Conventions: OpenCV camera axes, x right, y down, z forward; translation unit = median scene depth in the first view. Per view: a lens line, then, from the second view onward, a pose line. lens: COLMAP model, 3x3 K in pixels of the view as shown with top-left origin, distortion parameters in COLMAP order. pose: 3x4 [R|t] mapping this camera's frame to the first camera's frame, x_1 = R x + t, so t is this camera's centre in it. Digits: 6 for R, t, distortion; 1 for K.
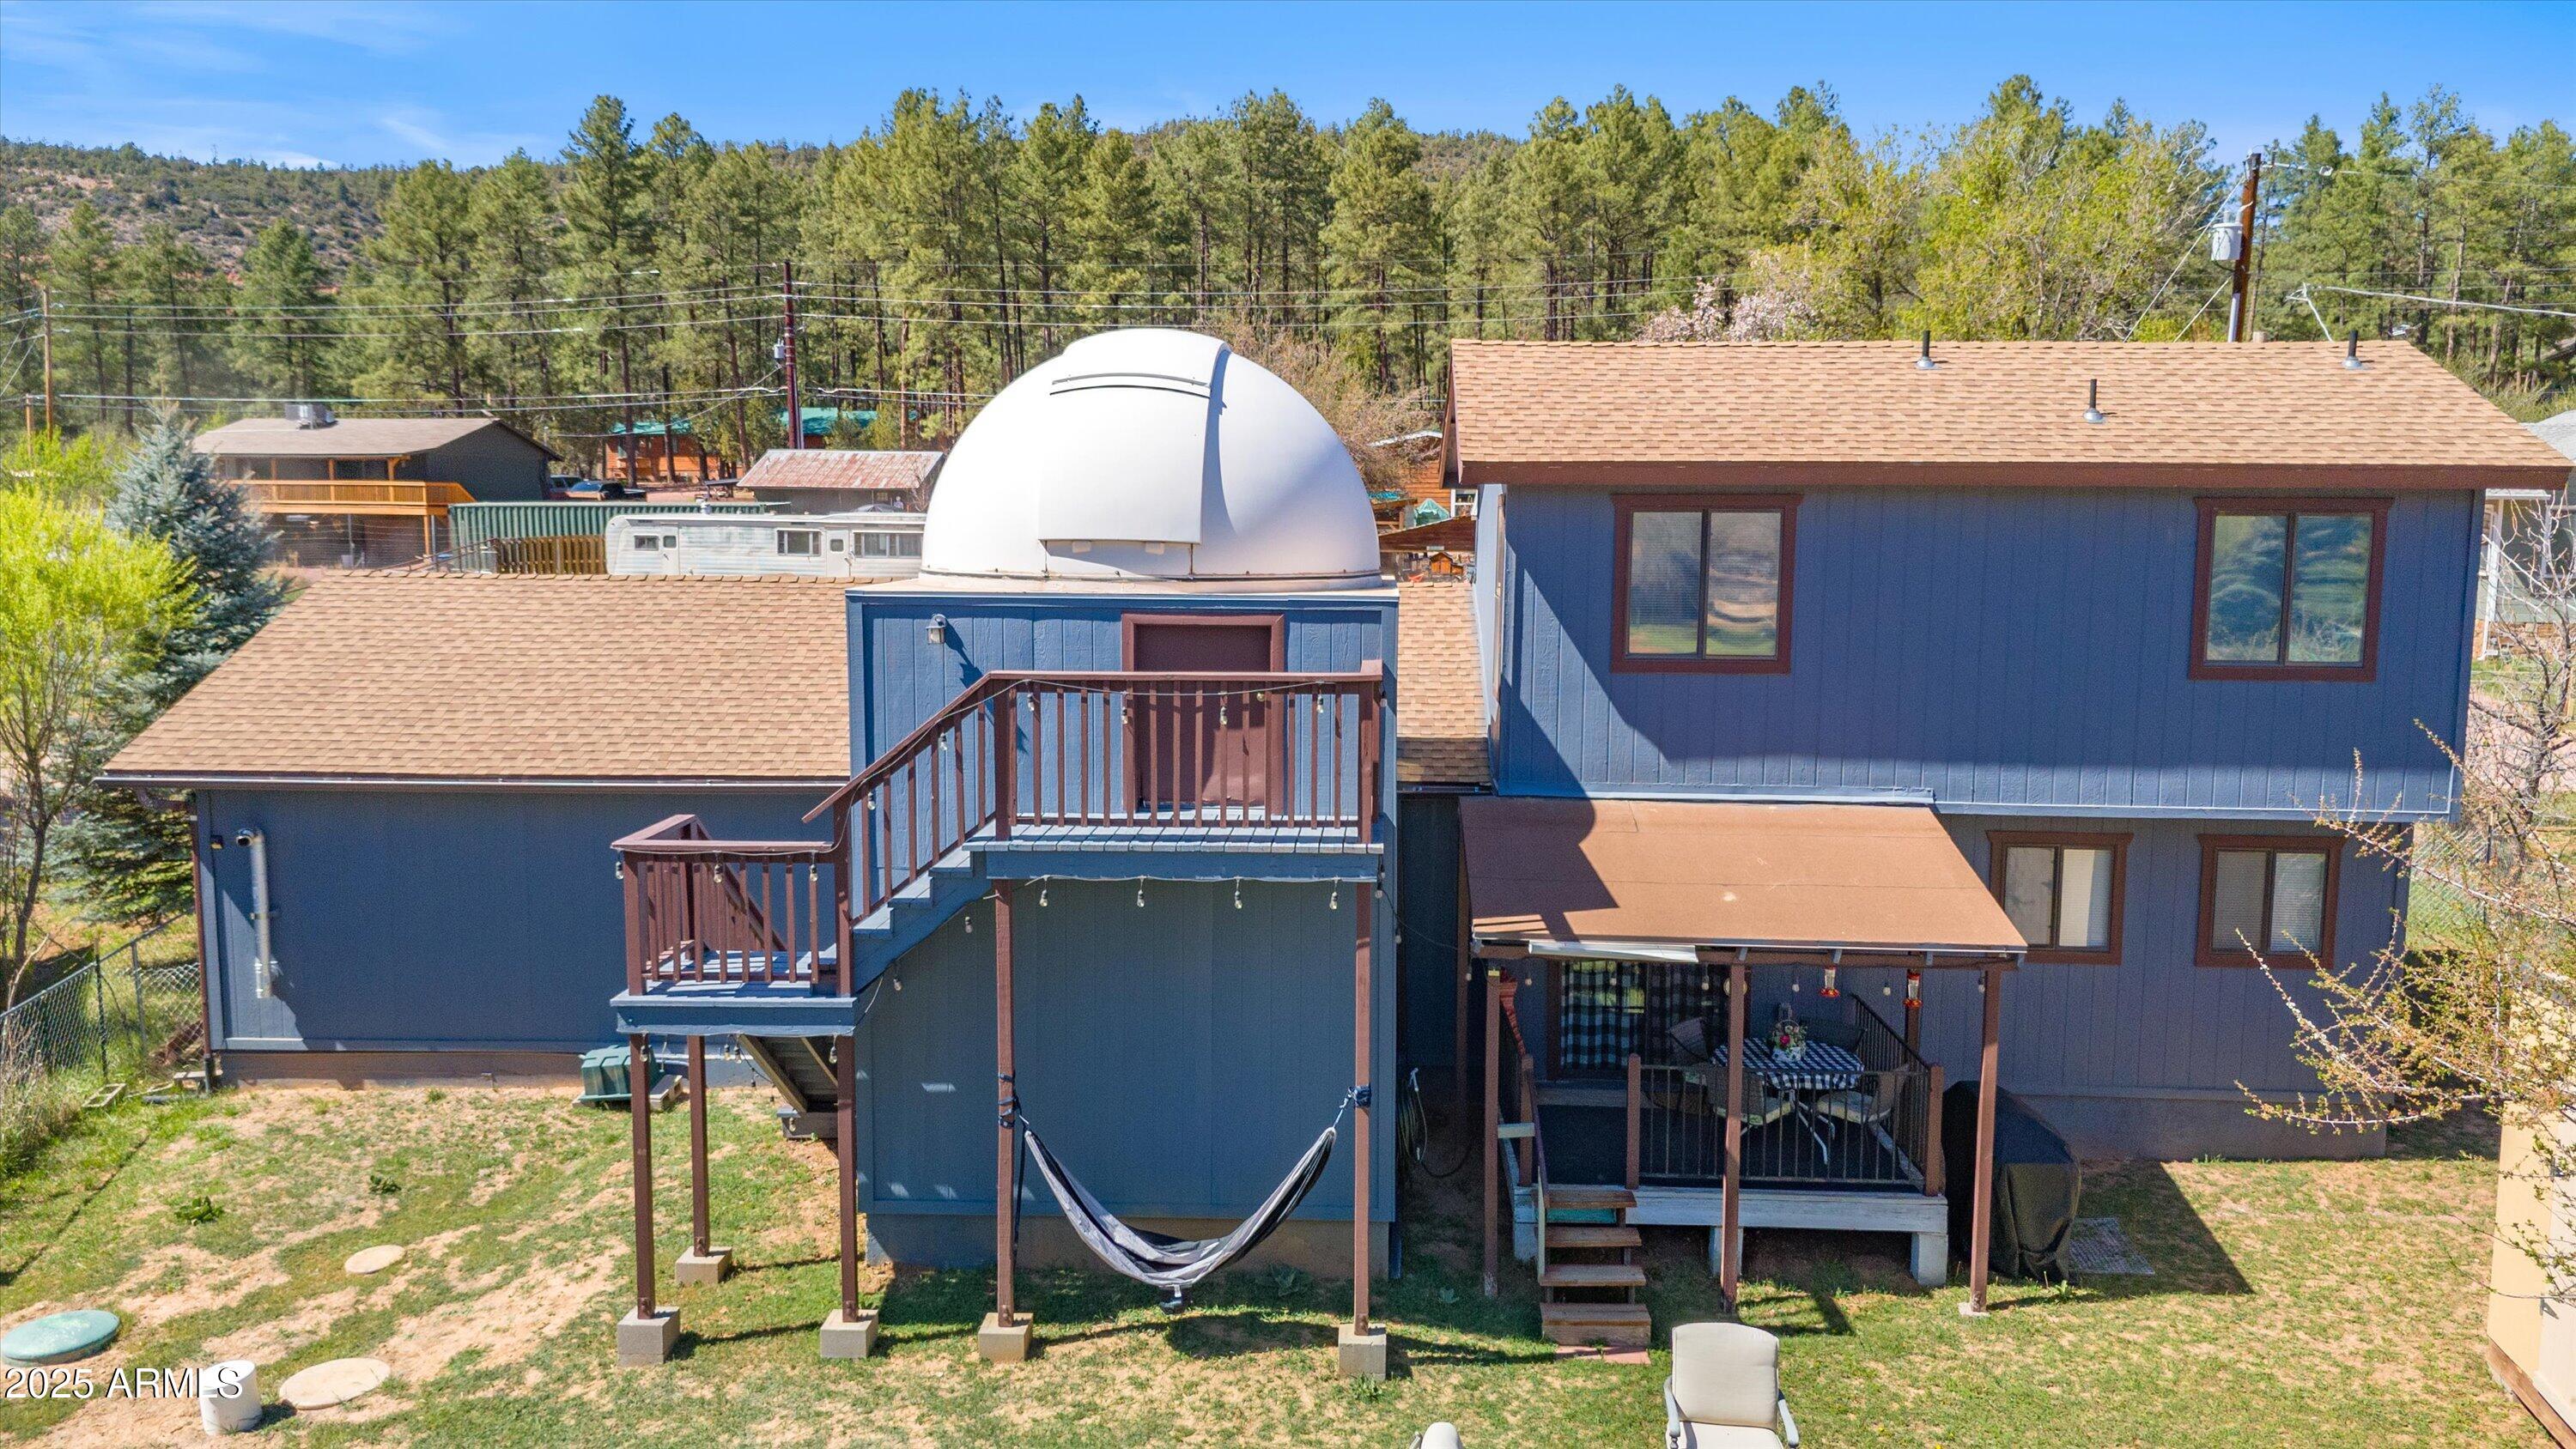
lens RADIAL K [[1890.8, 0, 1289.3], [0, 1890.8, 743.1], [0, 0, 1]] dist [0.060644, -0.063436]
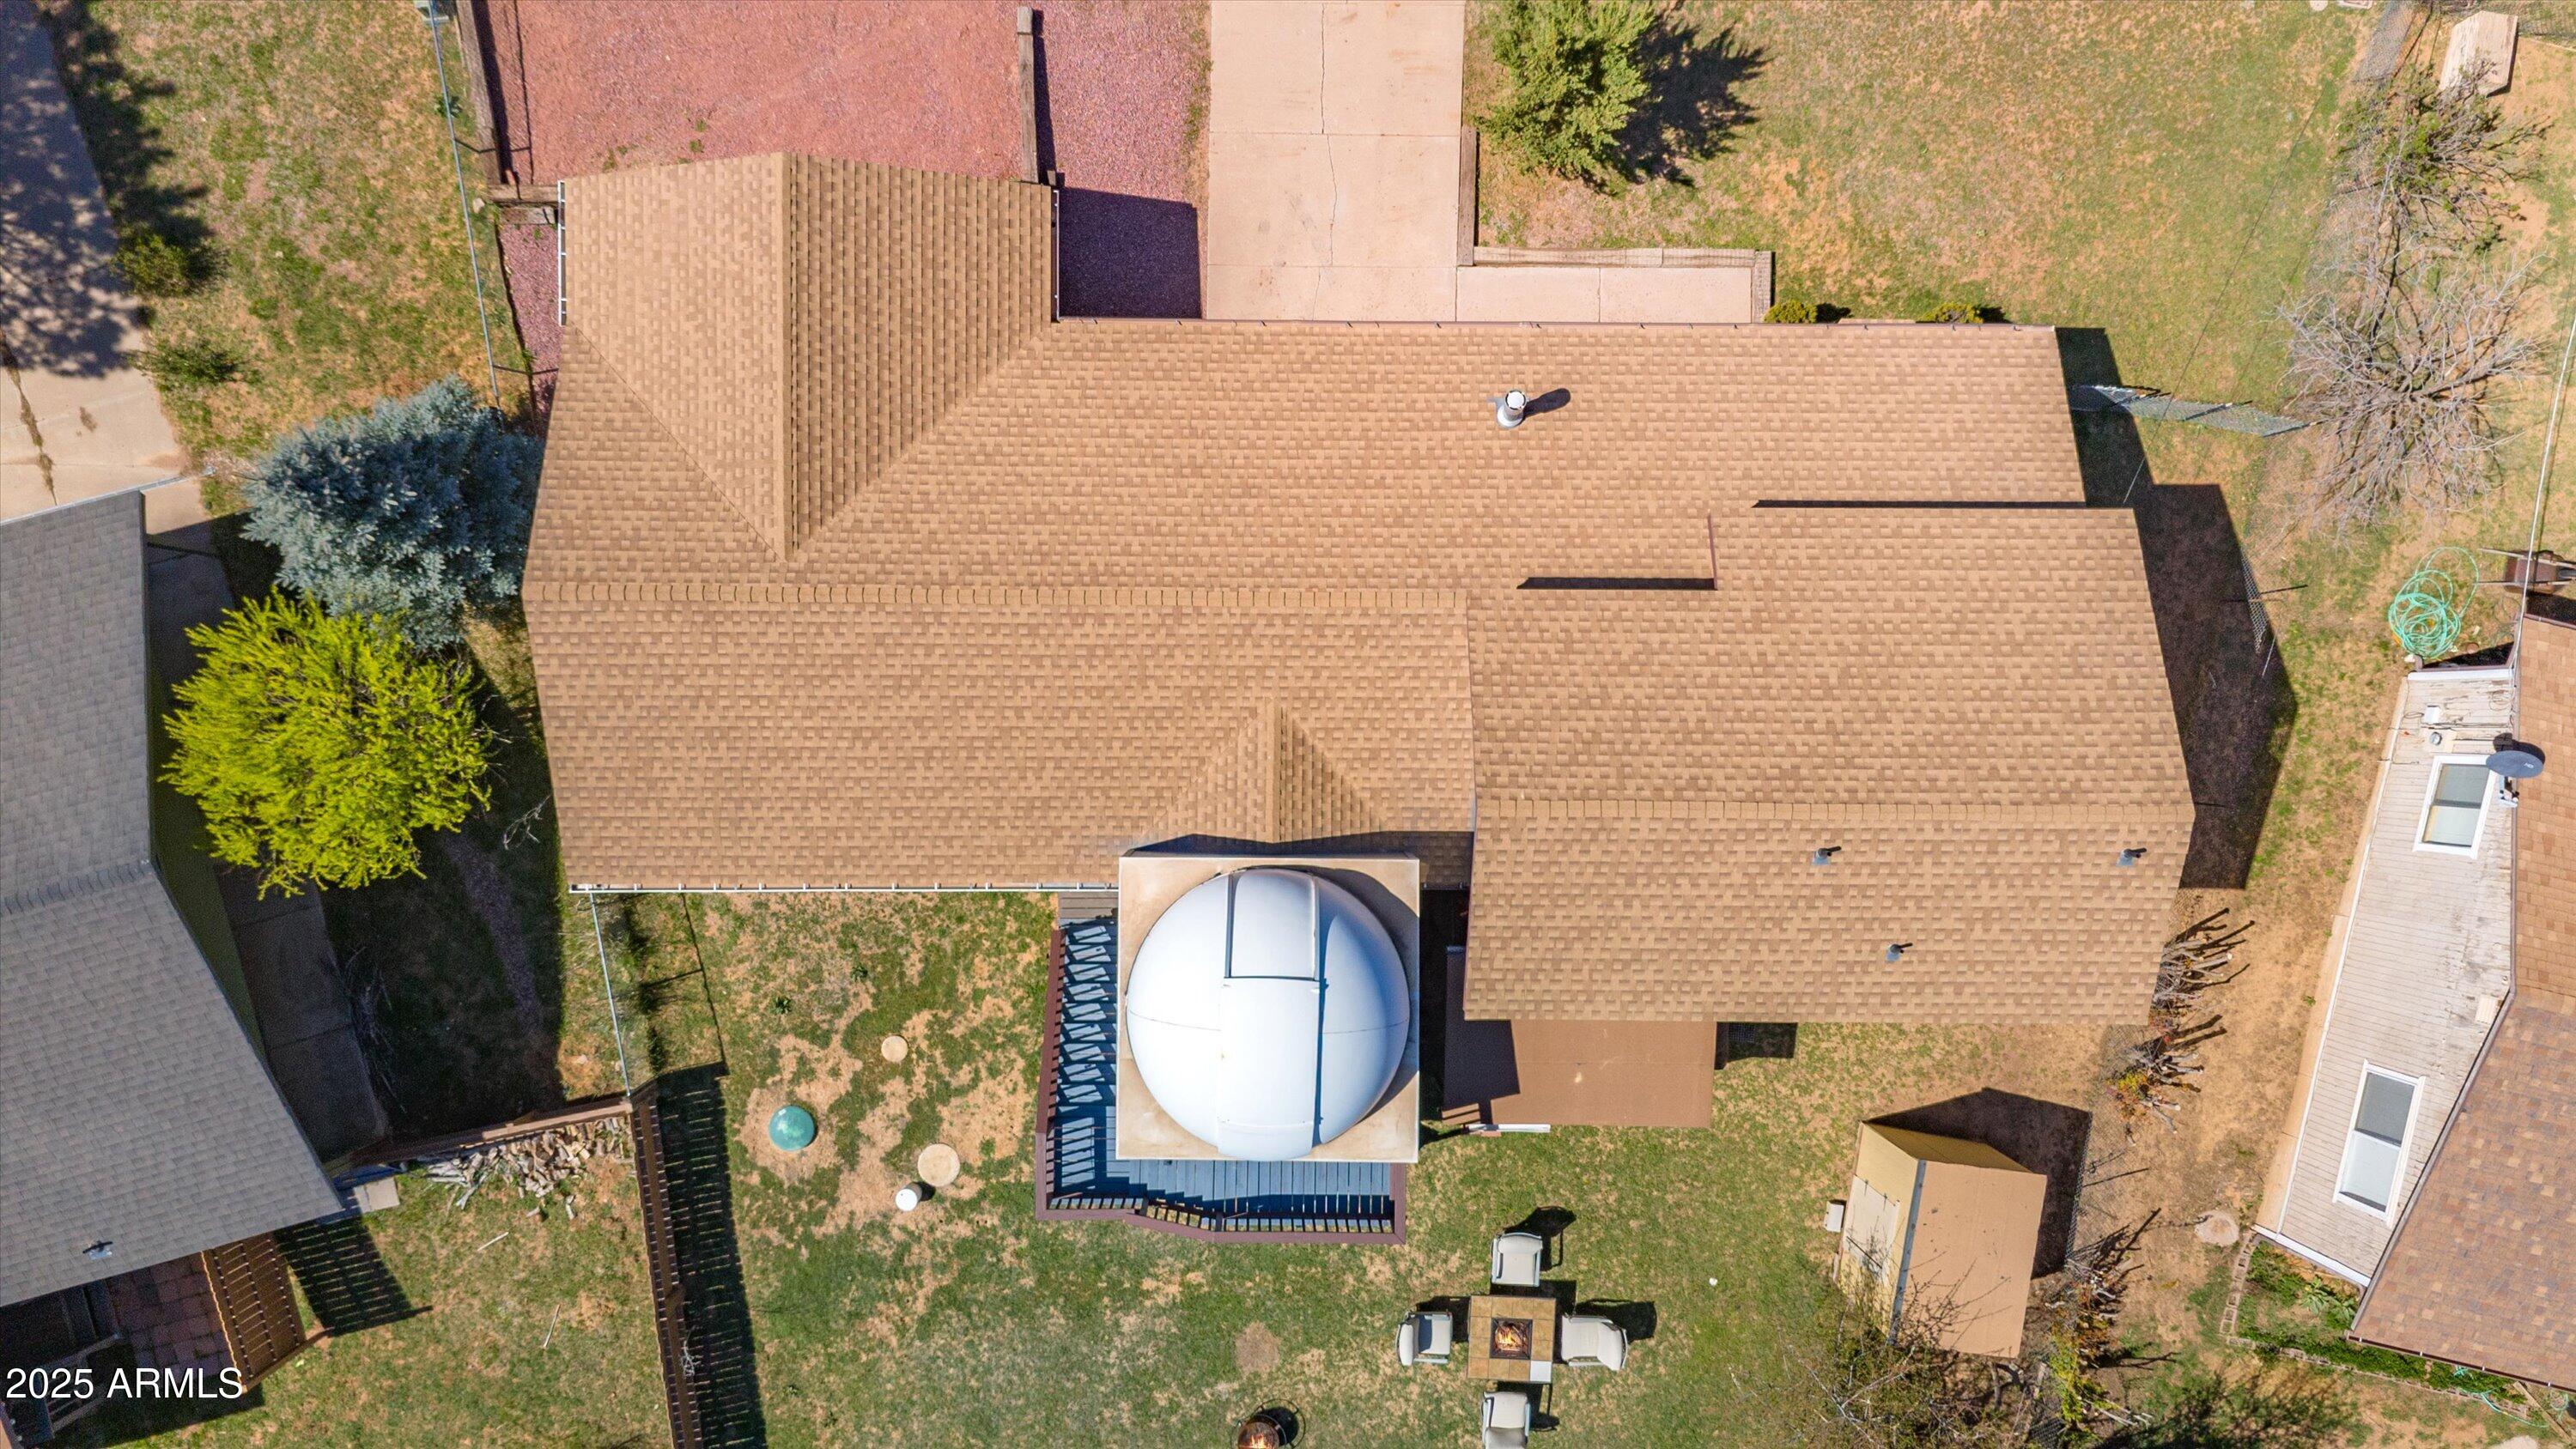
lens RADIAL K [[1917.4, 0, 1288.0], [0, 1917.4, 724.5], [0, 0, 1]] dist [0.224003, -0.637694]
pose [[0.999252, -0.038430, 0.004381, -0.050519], [0.000209, 0.118628, 0.992939, -1.756754], [-0.038678, -0.992195, 0.118548, 1.035456]]
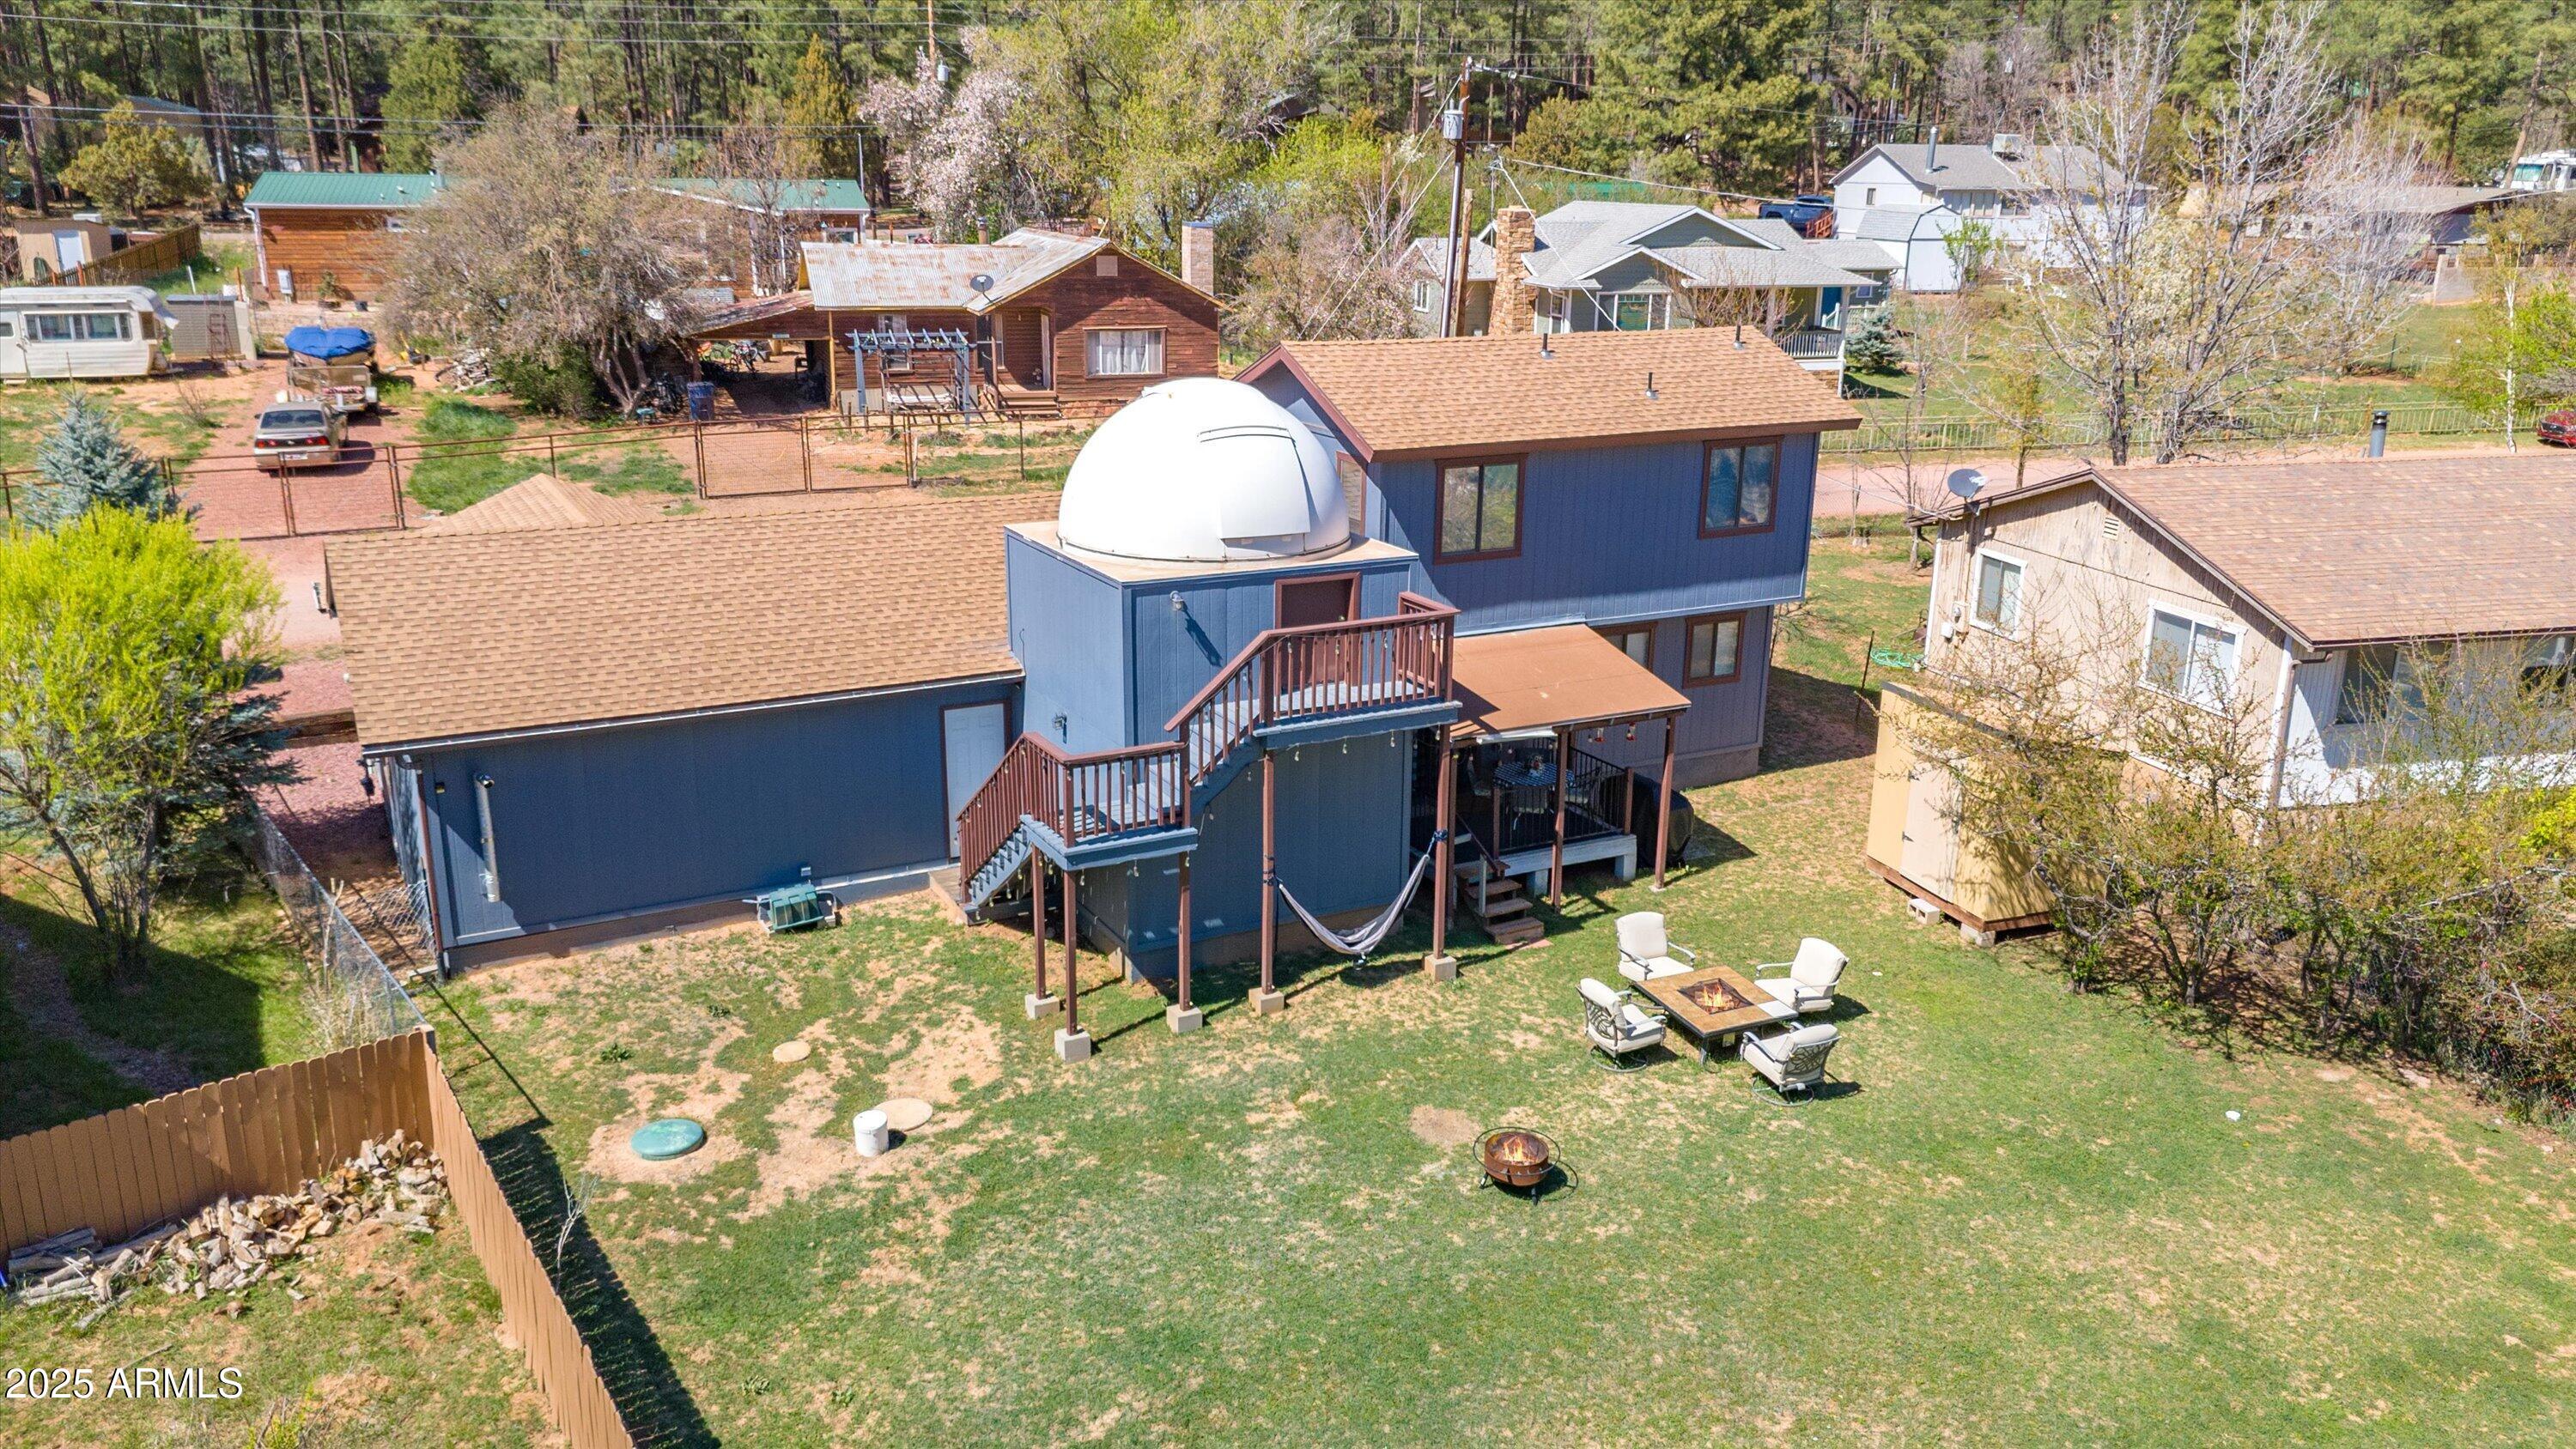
lens RADIAL K [[1898.4, 0, 1288.0], [0, 1898.4, 724.5], [0, 0, 1]] dist [0.074941, -0.078541]
pose [[0.863677, -0.138331, 0.484693, -0.791328], [0.057978, 0.982486, 0.177089, -0.207589], [-0.500701, -0.124846, 0.856570, -0.403701]]
